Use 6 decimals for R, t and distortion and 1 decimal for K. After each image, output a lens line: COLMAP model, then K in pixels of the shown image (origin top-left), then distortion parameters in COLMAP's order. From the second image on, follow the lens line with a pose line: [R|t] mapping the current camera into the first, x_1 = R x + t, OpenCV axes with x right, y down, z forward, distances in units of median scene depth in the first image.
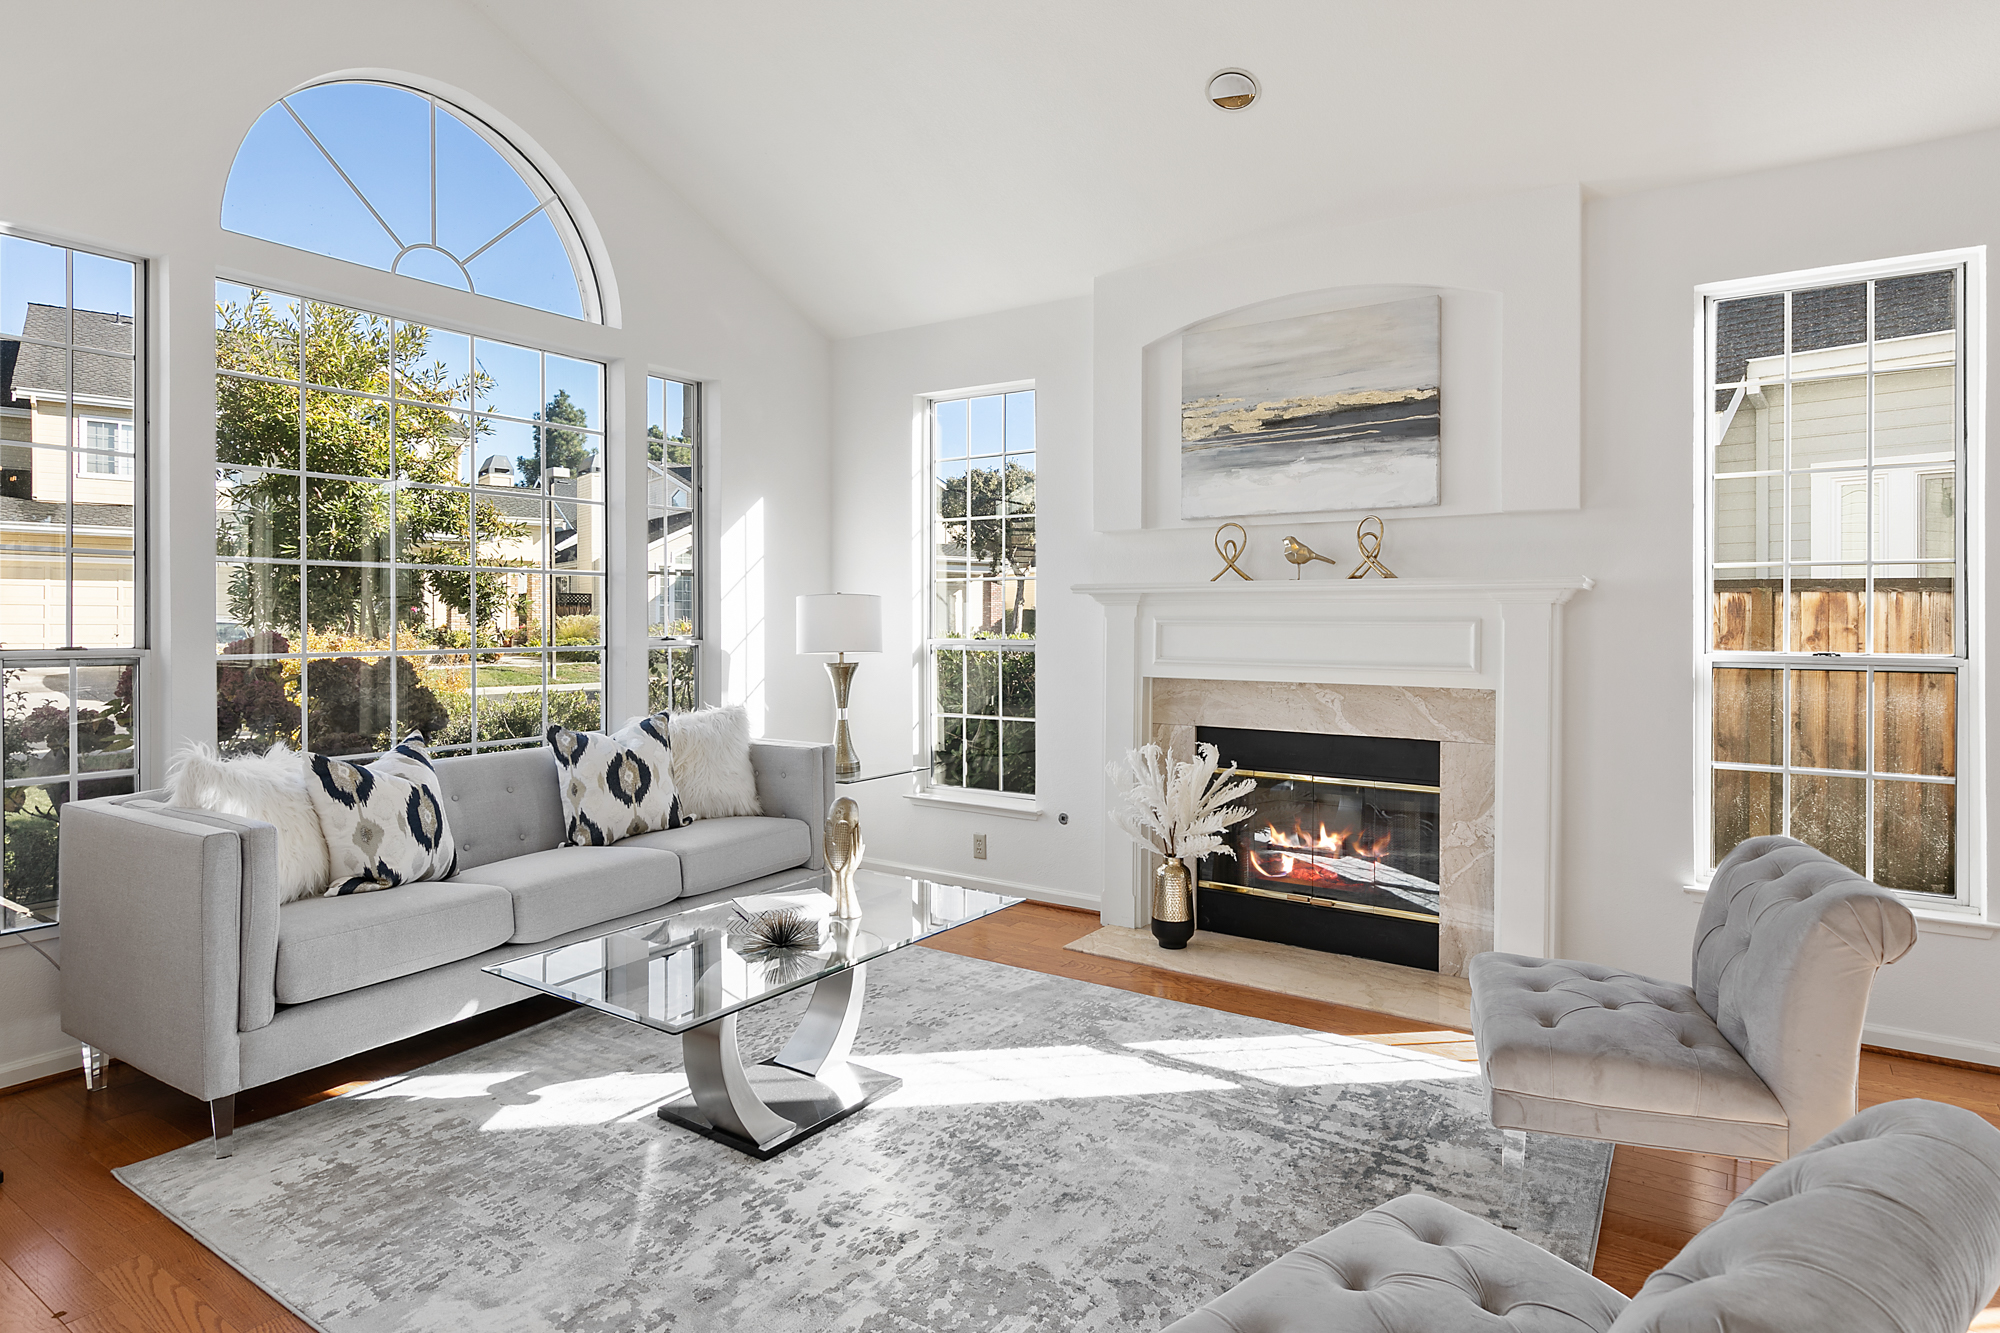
lens RADIAL K [[1098.4, 0, 1018.2], [0, 1098.4, 625.2], [0, 0, 1]] dist [0.004620, -0.000126]
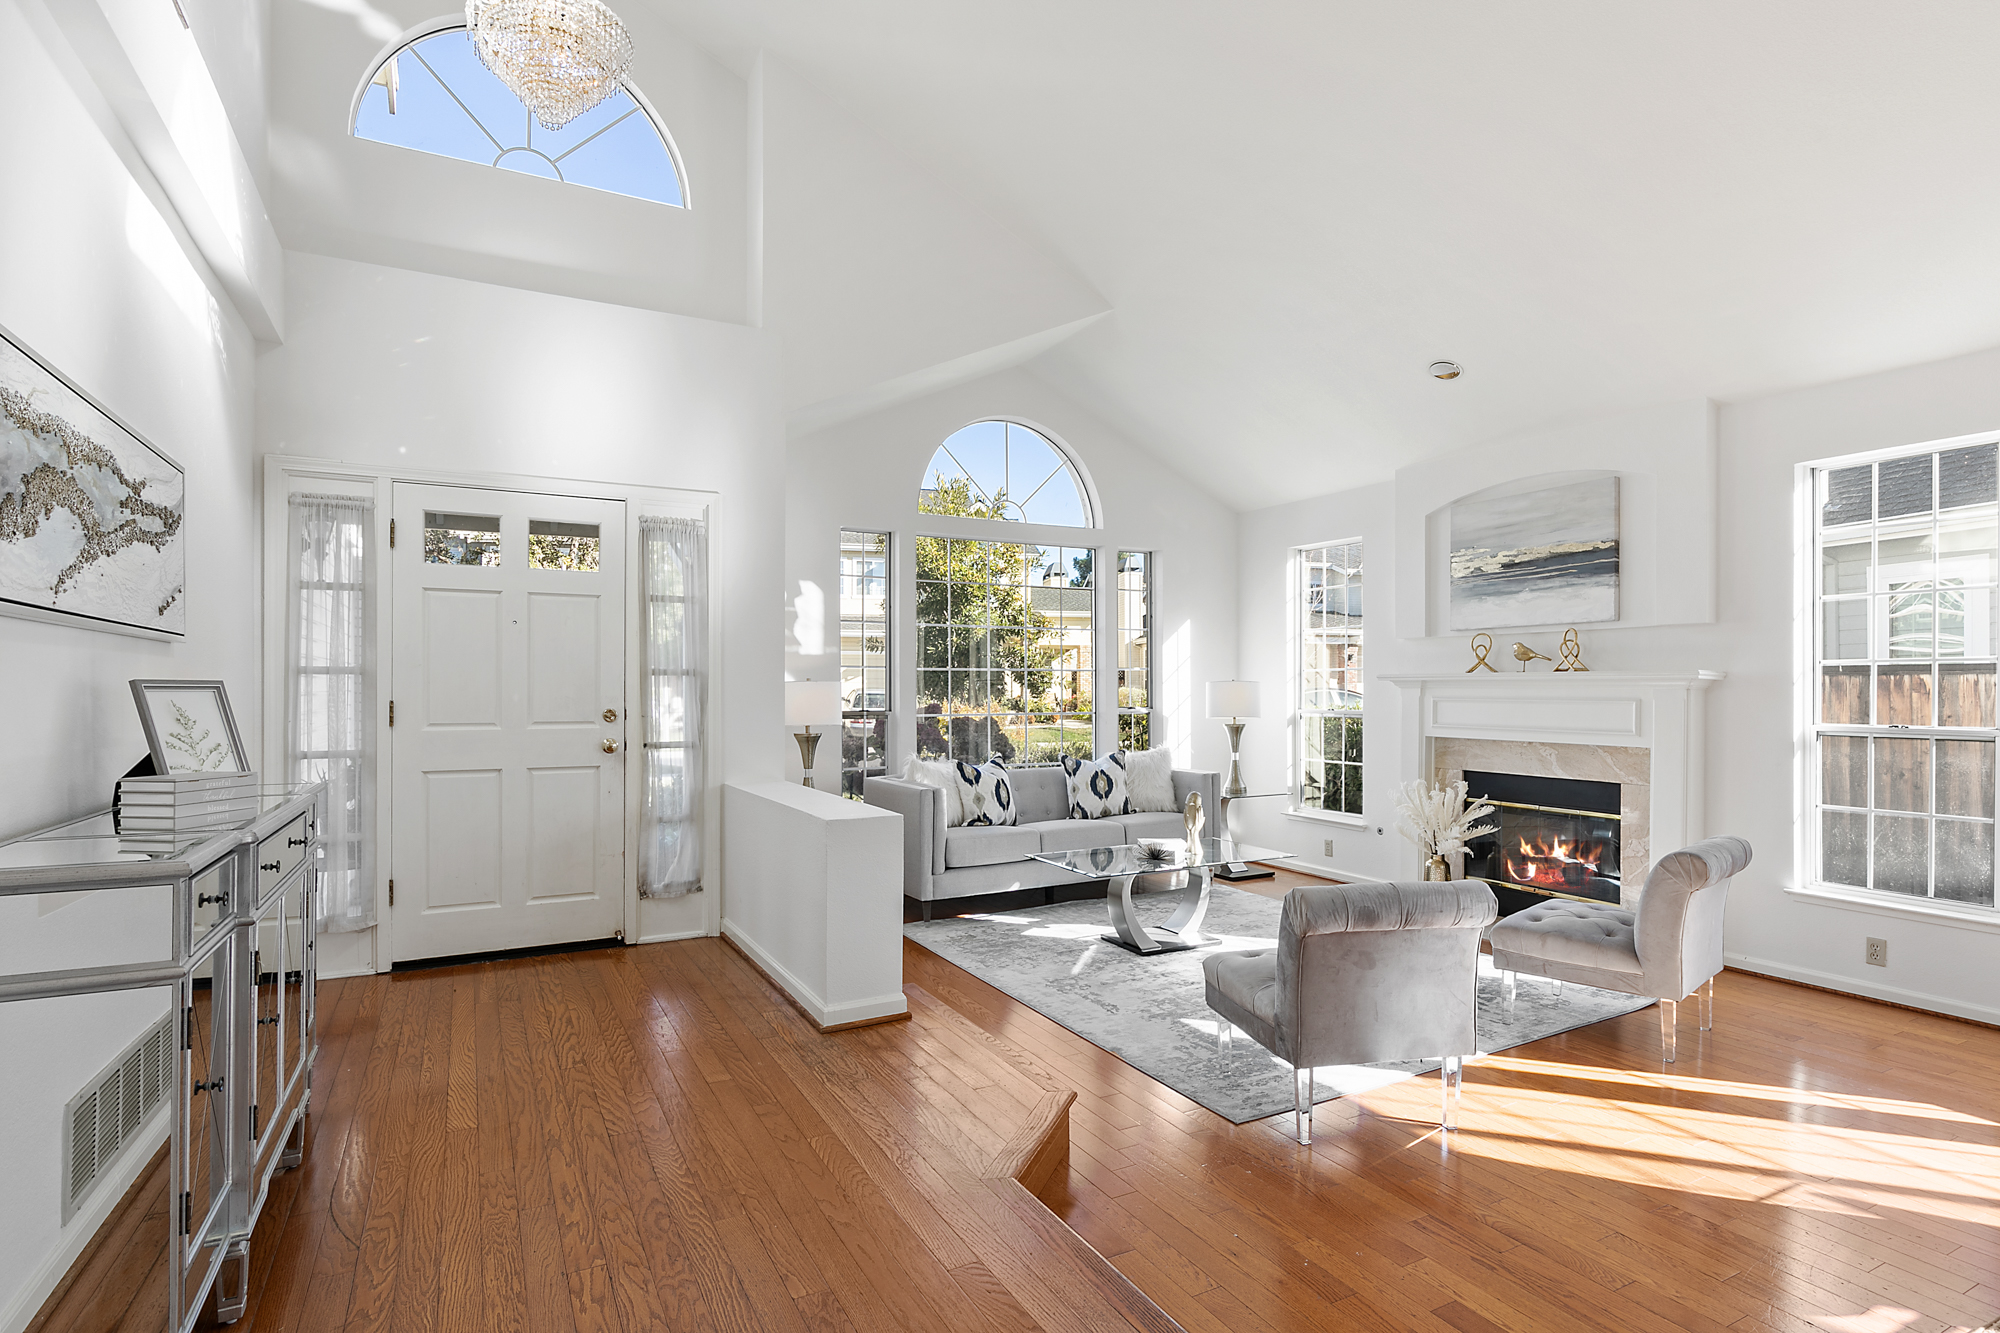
lens RADIAL K [[1017.5, 0, 1021.3], [0, 1017.5, 685.6], [0, 0, 1]] dist [-0.005192, 0.004199]
pose [[0.886719, -0.001752, -0.462306, 0.304130], [-0.002083, 0.999968, -0.007783, -0.011292], [0.462305, 0.007864, 0.886686, -0.550471]]
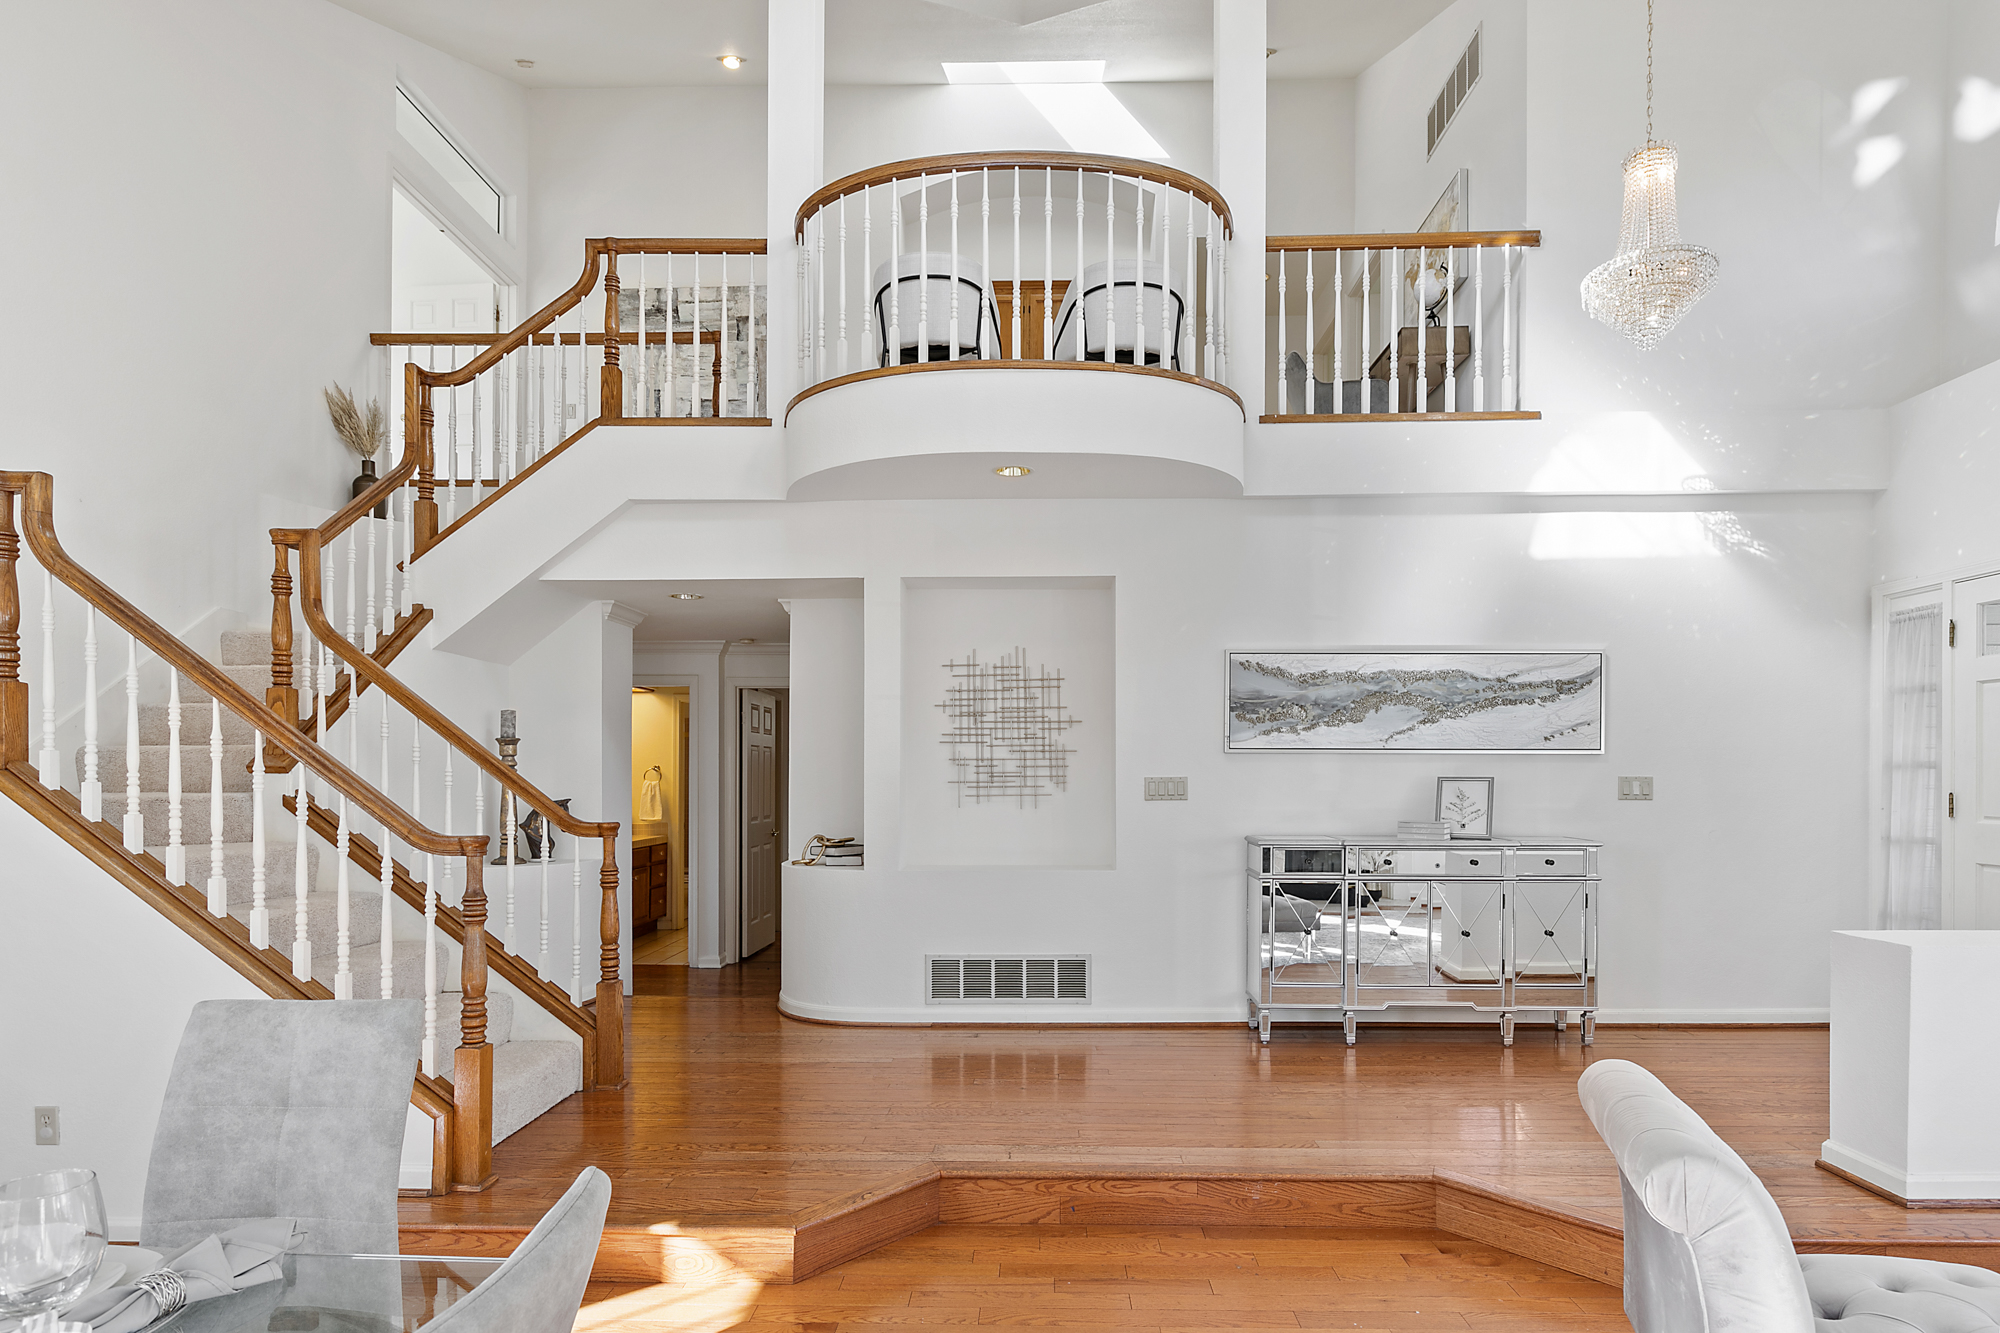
lens RADIAL K [[1017.5, 0, 1030.0], [0, 1017.5, 791.3], [0, 0, 1]] dist [-0.005192, 0.004199]
pose [[-0.846563, 0.003611, -0.532276, 0.675057], [-0.003700, 0.999913, 0.012668, -0.014107], [0.532276, 0.012694, -0.846476, 0.483564]]
